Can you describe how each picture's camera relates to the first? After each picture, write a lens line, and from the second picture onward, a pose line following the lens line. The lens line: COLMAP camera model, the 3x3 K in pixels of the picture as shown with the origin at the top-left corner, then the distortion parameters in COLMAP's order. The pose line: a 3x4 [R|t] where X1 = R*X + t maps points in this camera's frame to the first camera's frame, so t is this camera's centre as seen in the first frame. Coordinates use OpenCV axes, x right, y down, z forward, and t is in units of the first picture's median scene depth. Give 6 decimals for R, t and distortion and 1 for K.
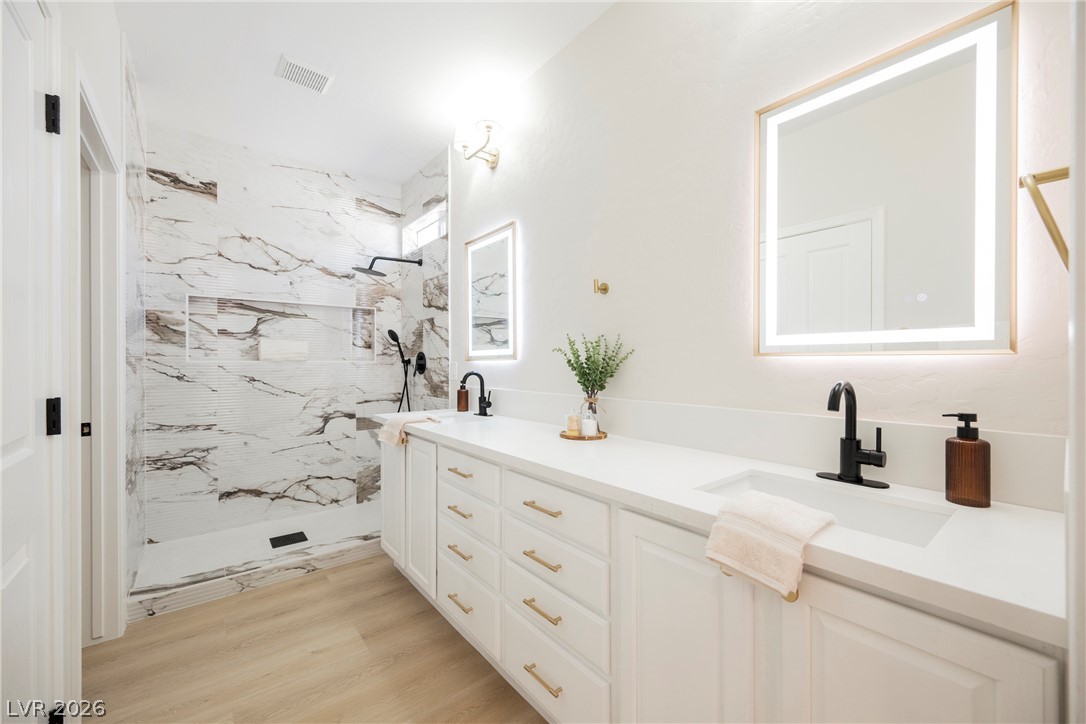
lens RADIAL K [[421.1, 0, 543.0], [0, 421.1, 362.0], [0, 0, 1]] dist [-0.000844, -0.000095]
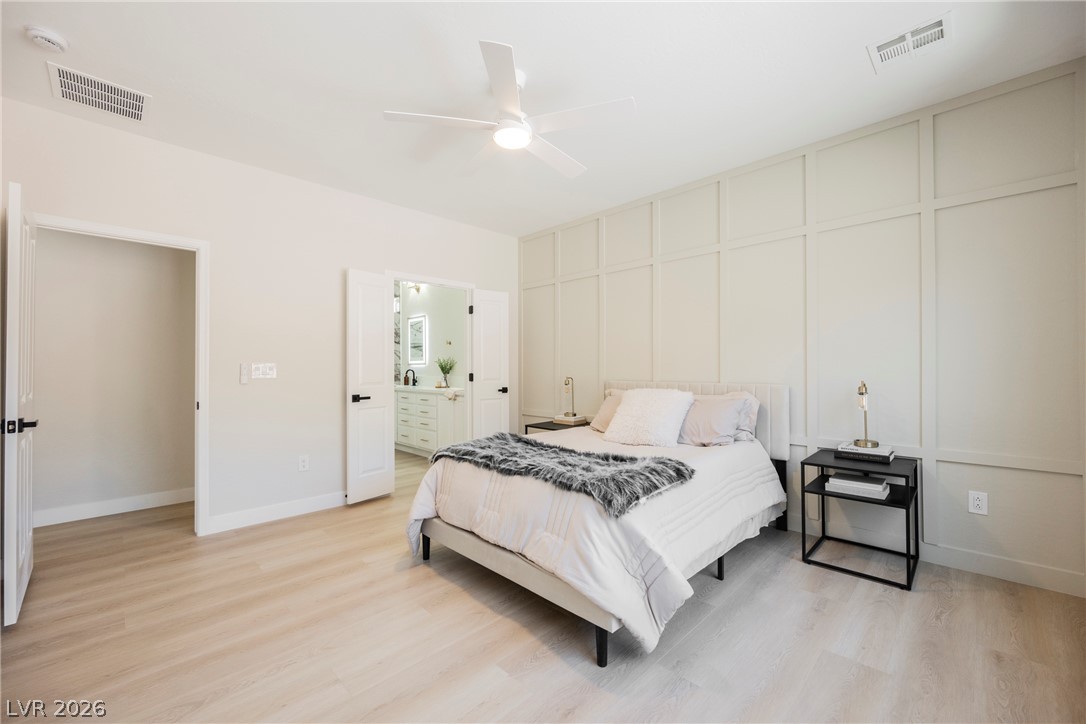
lens RADIAL K [[421.1, 0, 543.0], [0, 421.1, 362.0], [0, 0, 1]] dist [-0.000844, -0.000095]
pose [[0.993268, -0.002188, 0.115817, 0.357741], [0.003326, 0.999948, -0.009633, 0.005425], [-0.115790, 0.009953, 0.993224, -1.730940]]
